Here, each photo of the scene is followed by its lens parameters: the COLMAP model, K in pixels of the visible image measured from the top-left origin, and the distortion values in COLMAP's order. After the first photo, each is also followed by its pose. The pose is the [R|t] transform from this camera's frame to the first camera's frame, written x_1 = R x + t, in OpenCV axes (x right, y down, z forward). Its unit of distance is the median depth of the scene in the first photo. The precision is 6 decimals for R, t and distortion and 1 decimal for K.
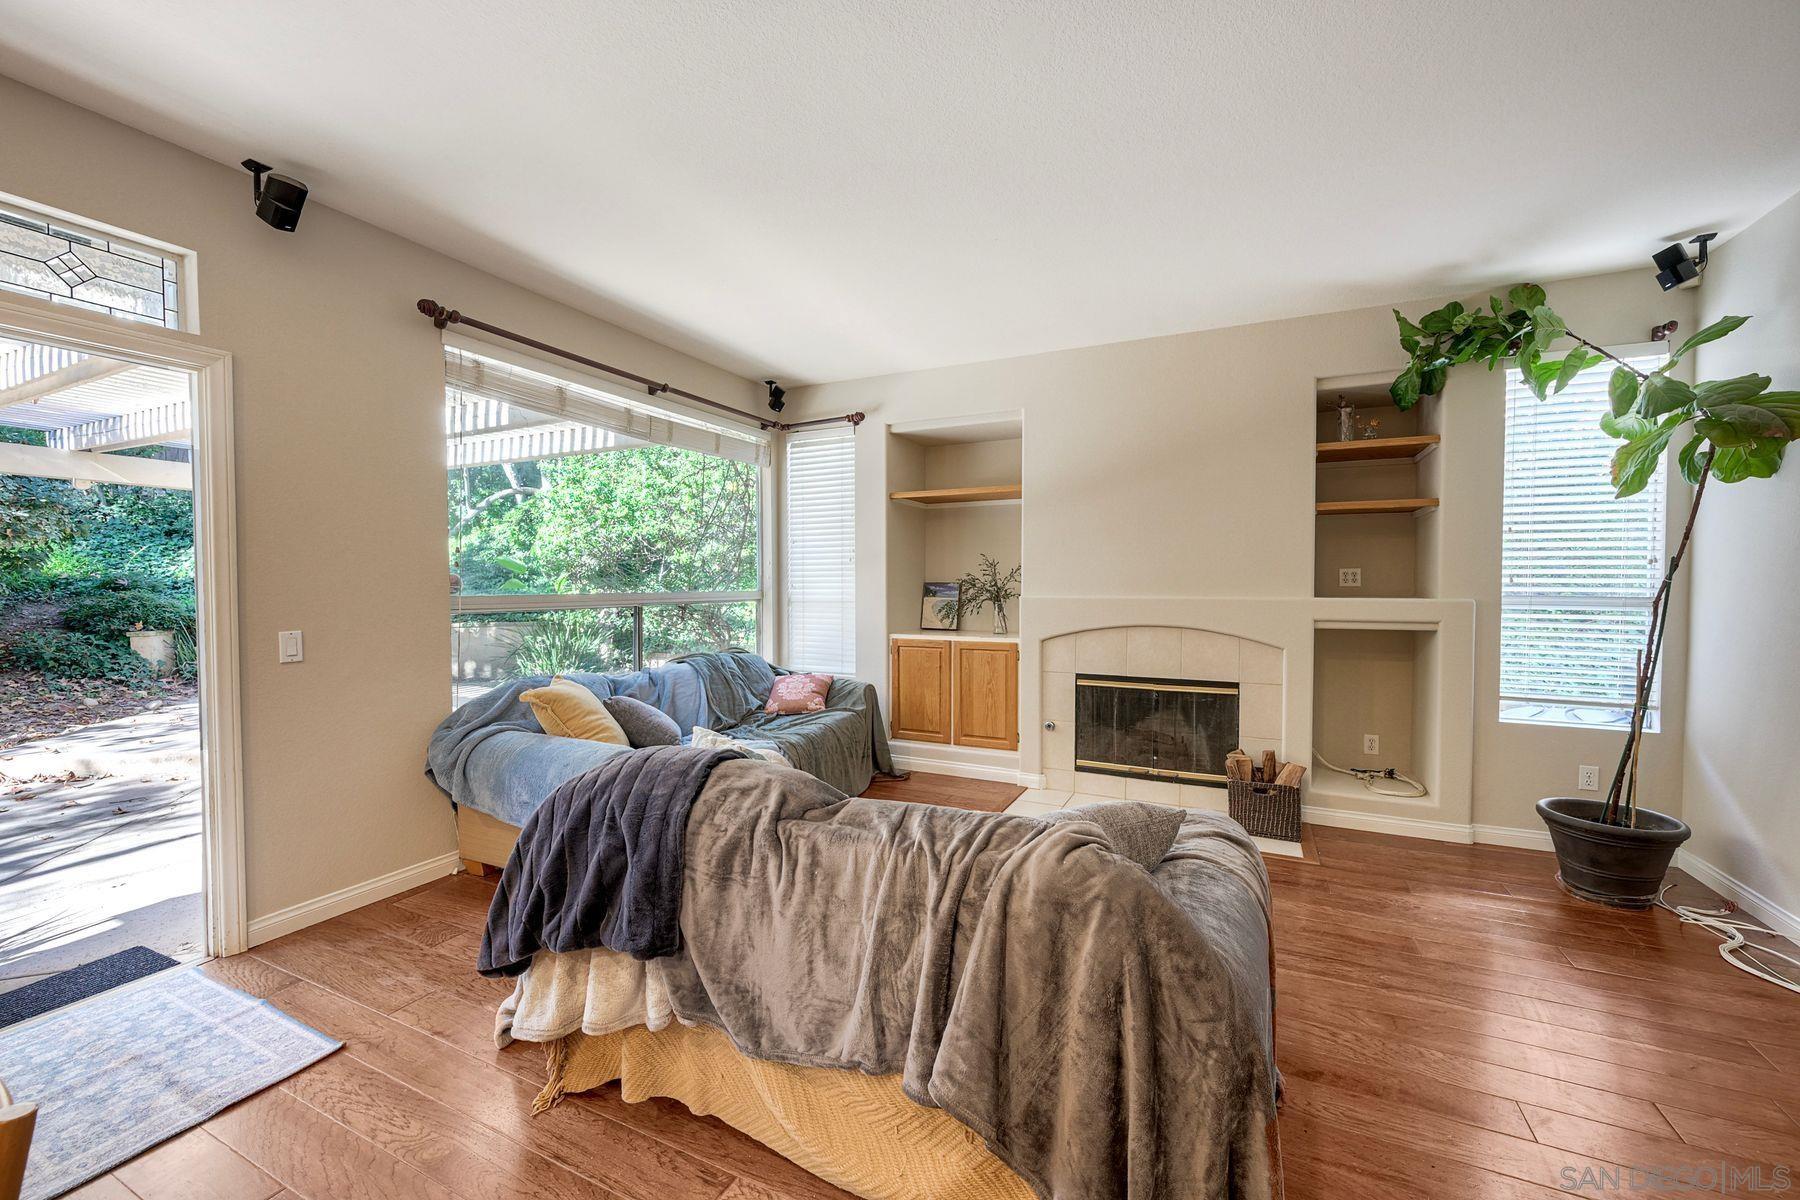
lens RADIAL K [[714.0, 0, 891.1], [0, 714.0, 600.4], [0, 0, 1]] dist [-0.003054, -0.000292]
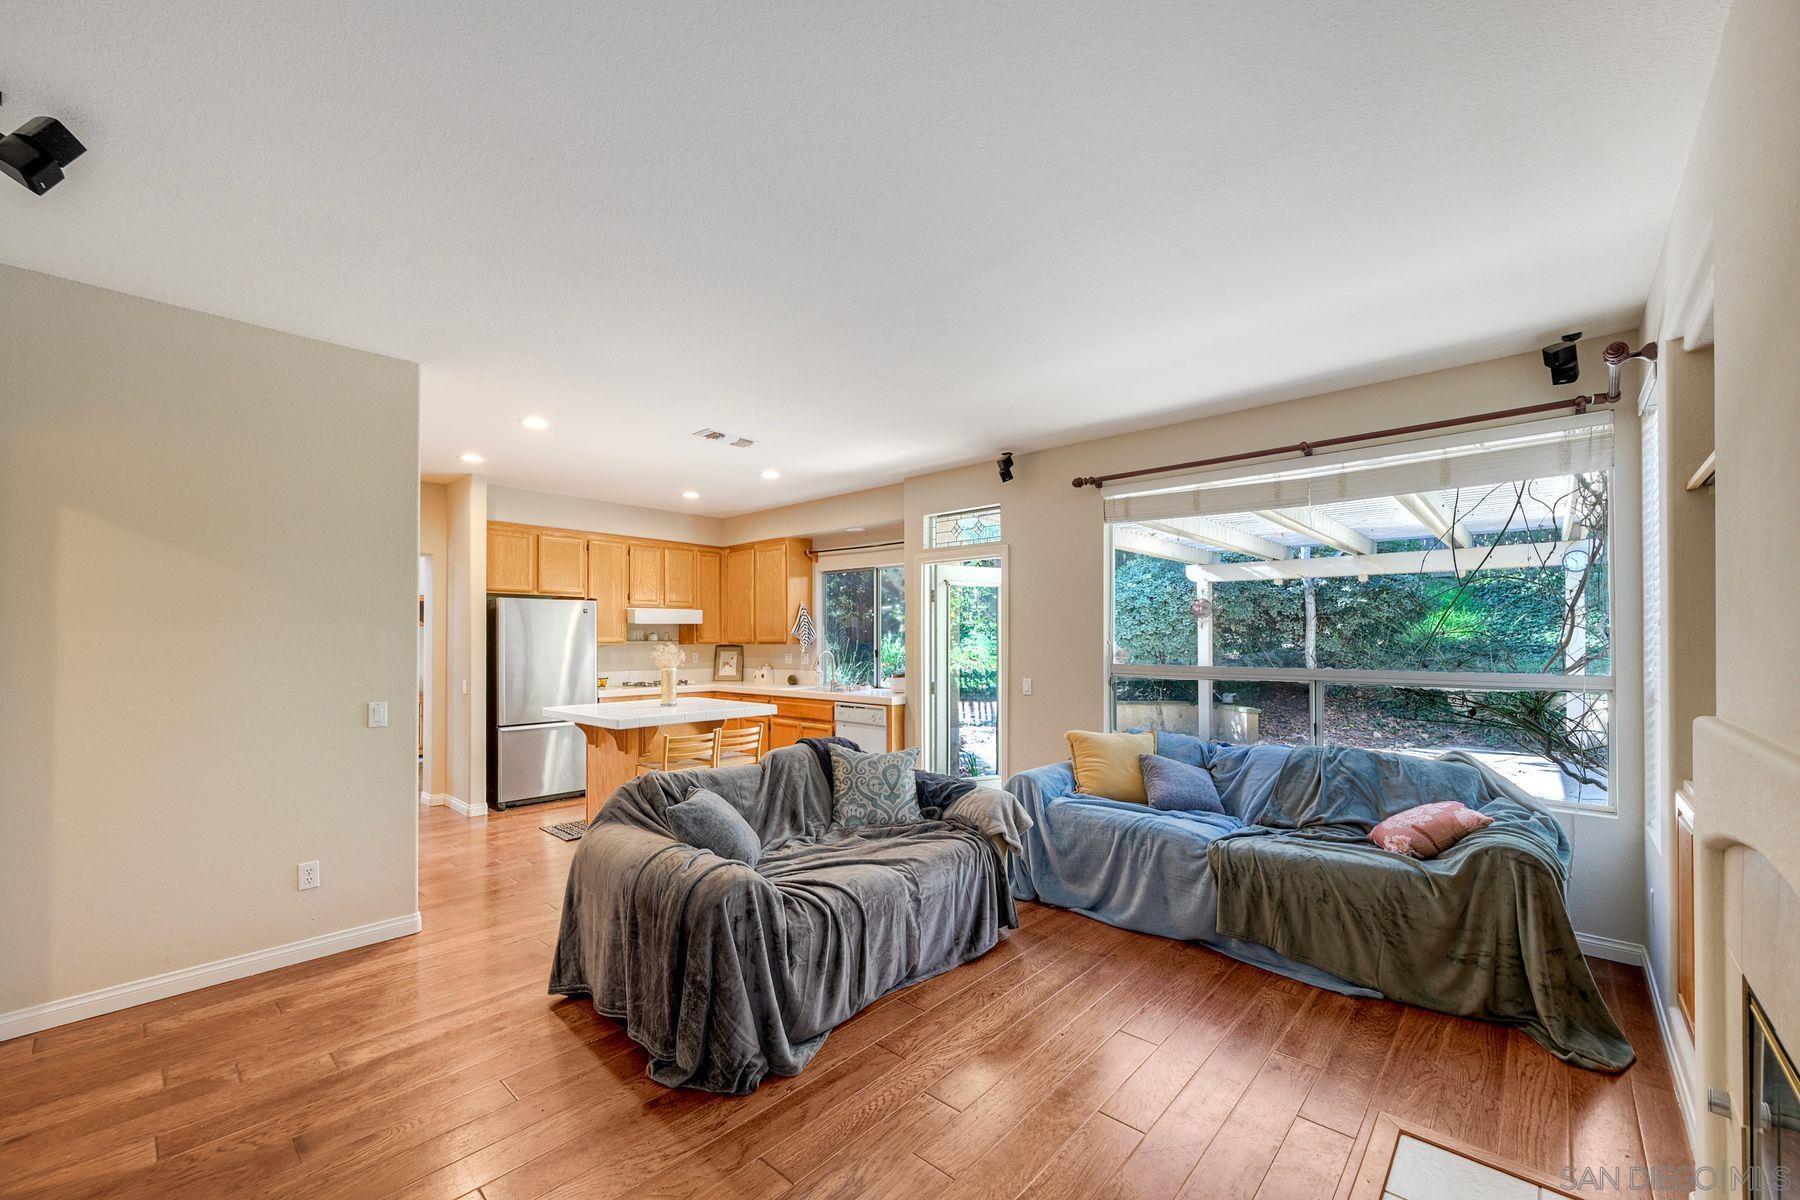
lens RADIAL K [[714.0, 0, 898.2], [0, 714.0, 633.0], [0, 0, 1]] dist [-0.003054, -0.000292]
pose [[-0.278183, -0.005199, -0.960514, 1.110040], [-0.025431, 0.999675, 0.001955, -0.075090], [0.960192, 0.024971, -0.278224, 1.190769]]
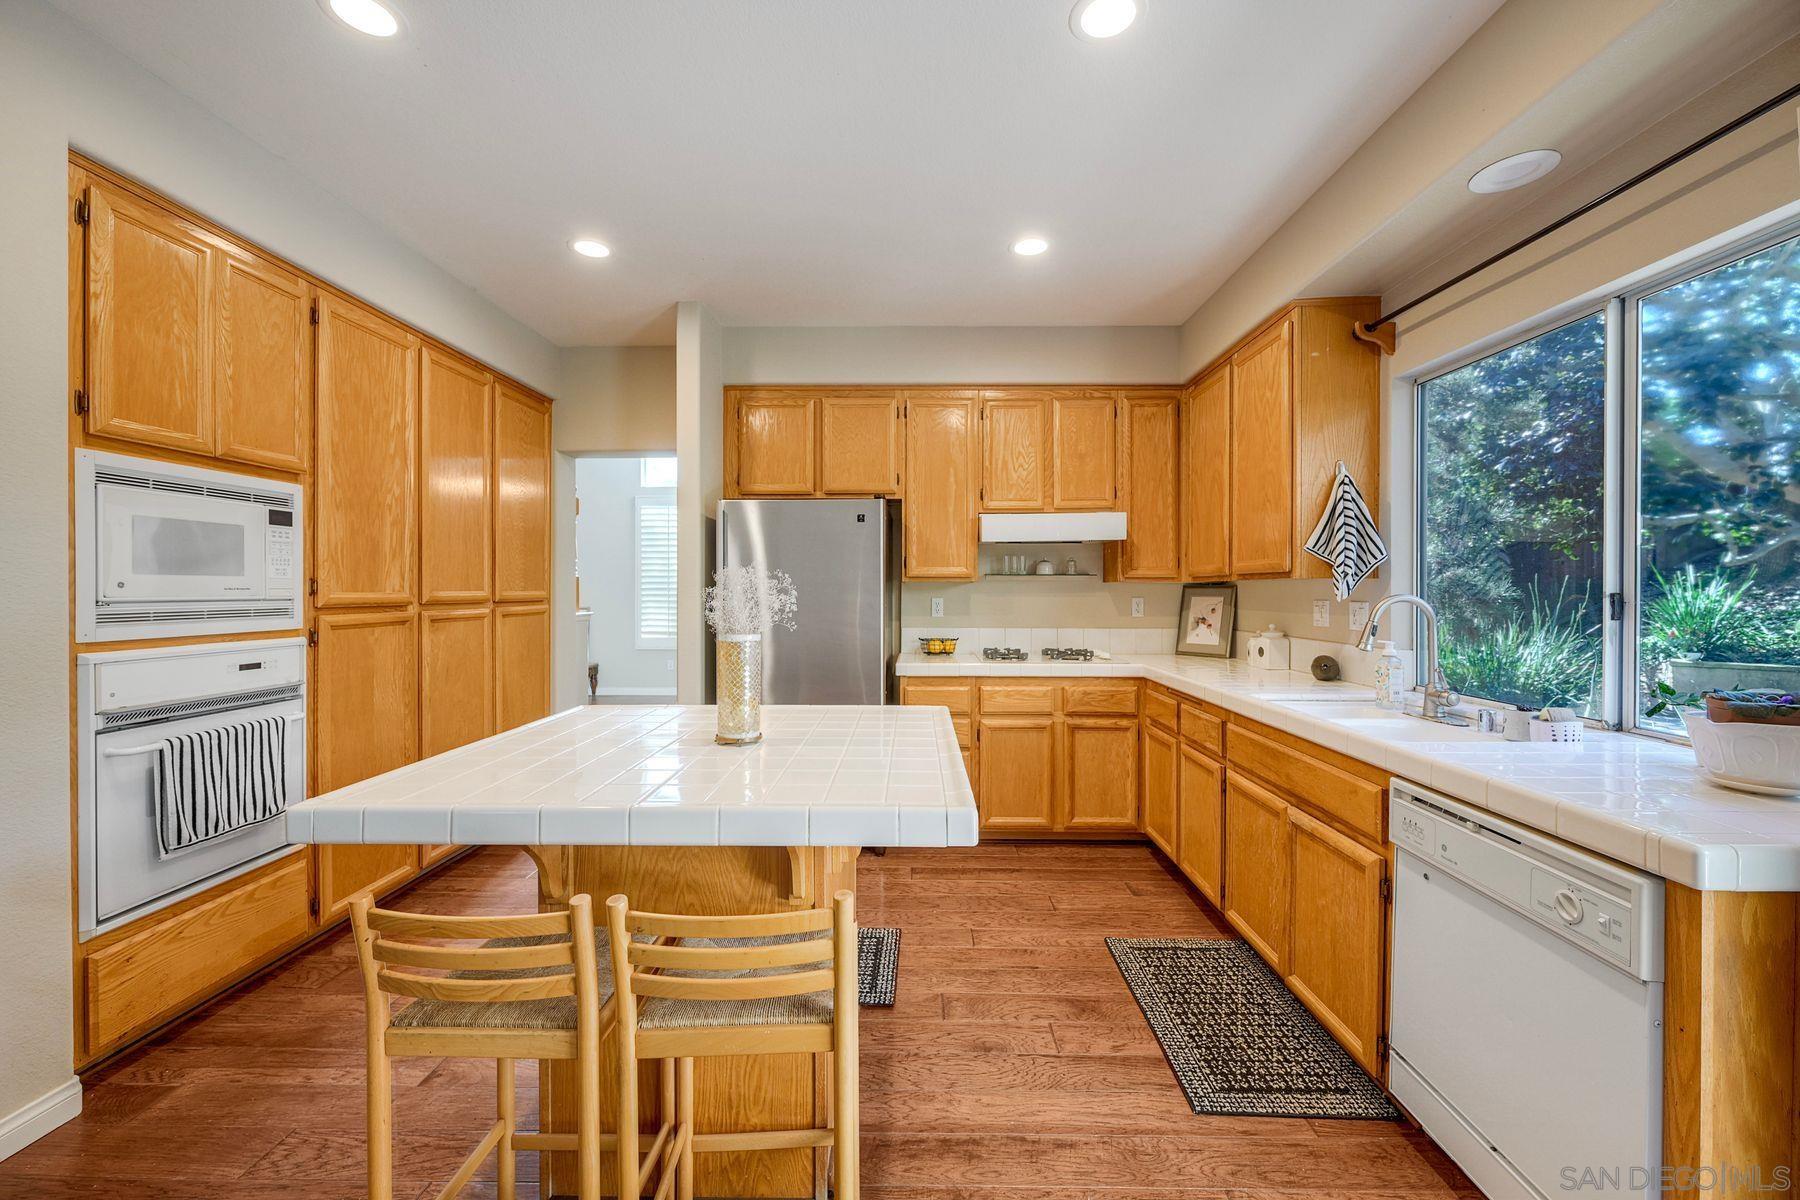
lens RADIAL K [[714.0, 0, 896.3], [0, 714.0, 590.5], [0, 0, 1]] dist [-0.003054, -0.000292]
pose [[-0.906912, 0.005053, -0.421291, -0.406045], [-0.008462, 0.999508, 0.030205, -0.023609], [0.421236, 0.030959, -0.906422, 0.736633]]
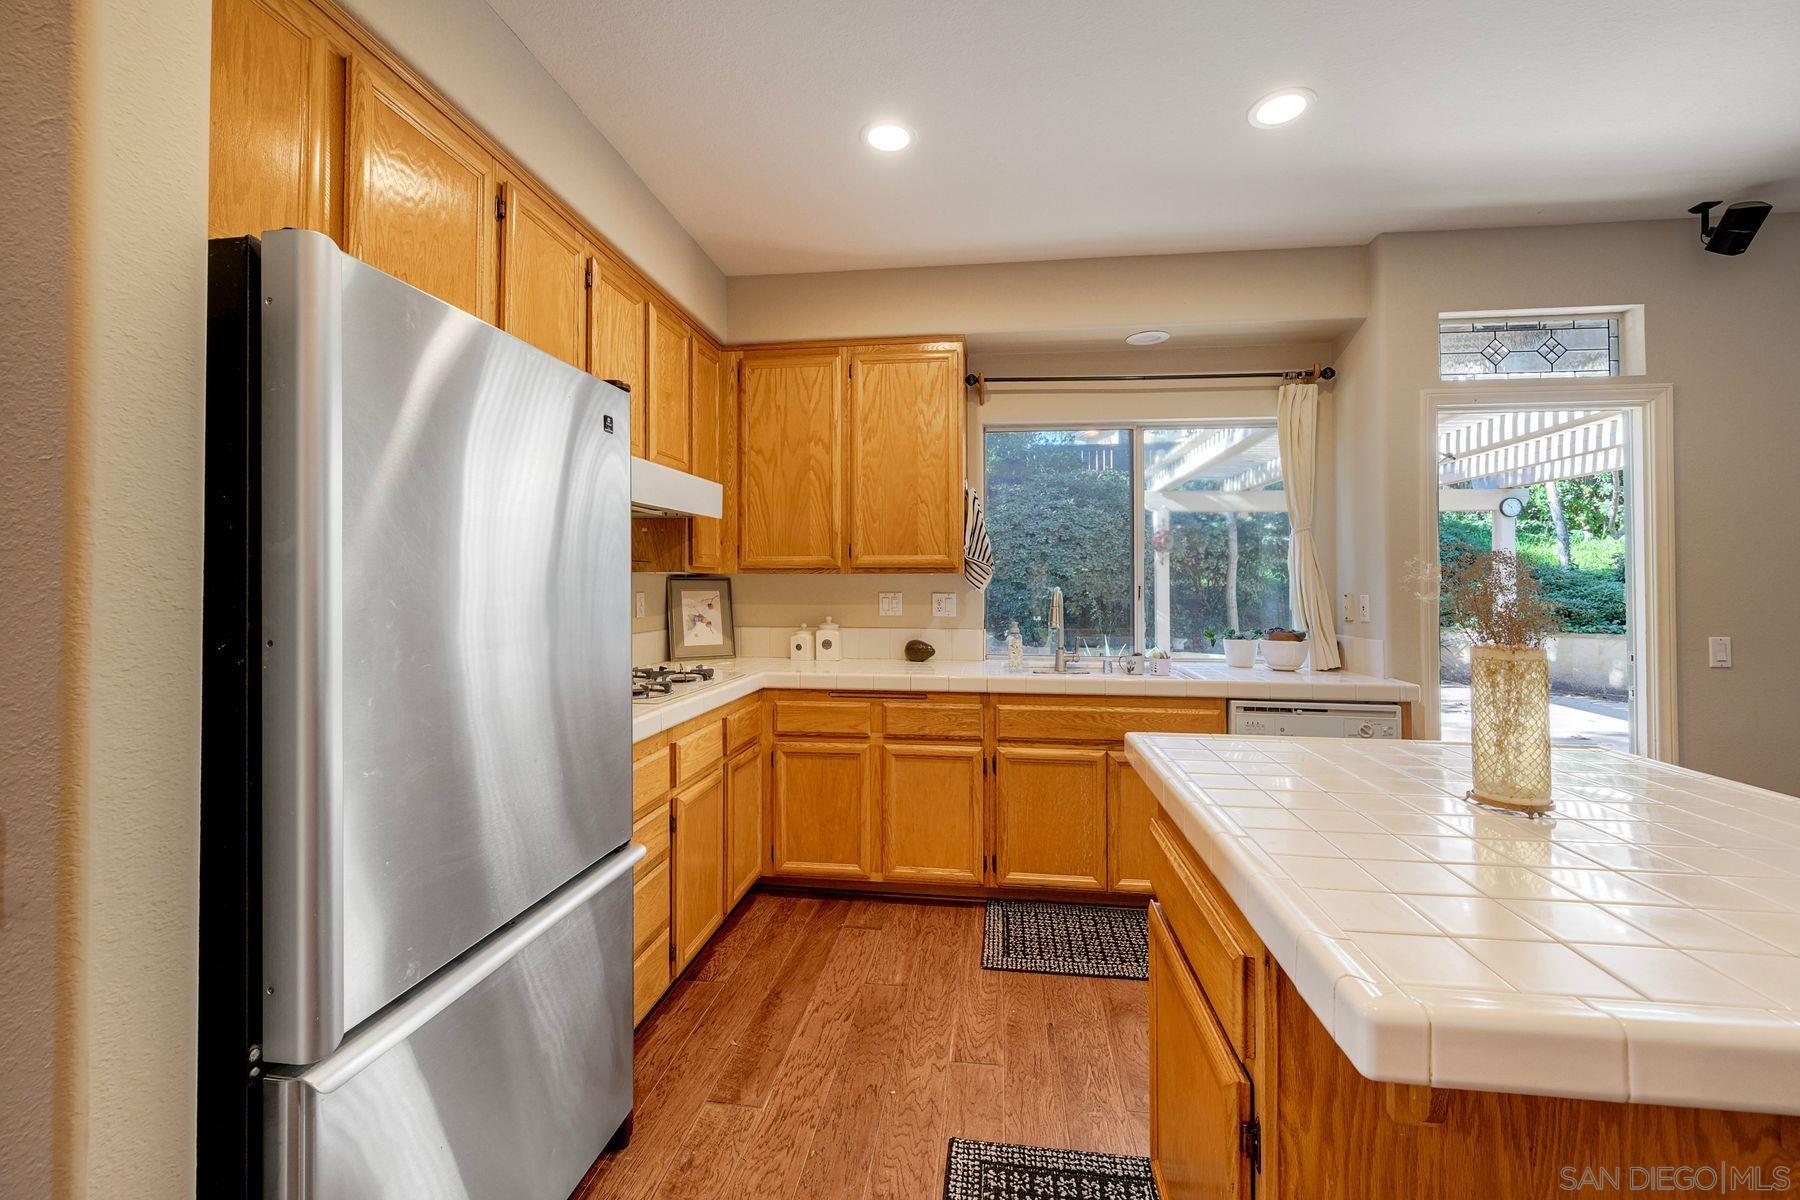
lens RADIAL K [[714.0, 0, 919.8], [0, 714.0, 569.0], [0, 0, 1]] dist [-0.003054, -0.000292]
pose [[0.331022, -0.013709, -0.943524, -0.251459], [-0.033674, 0.999086, -0.026331, 0.011003], [0.943022, 0.040488, 0.330258, -0.432454]]
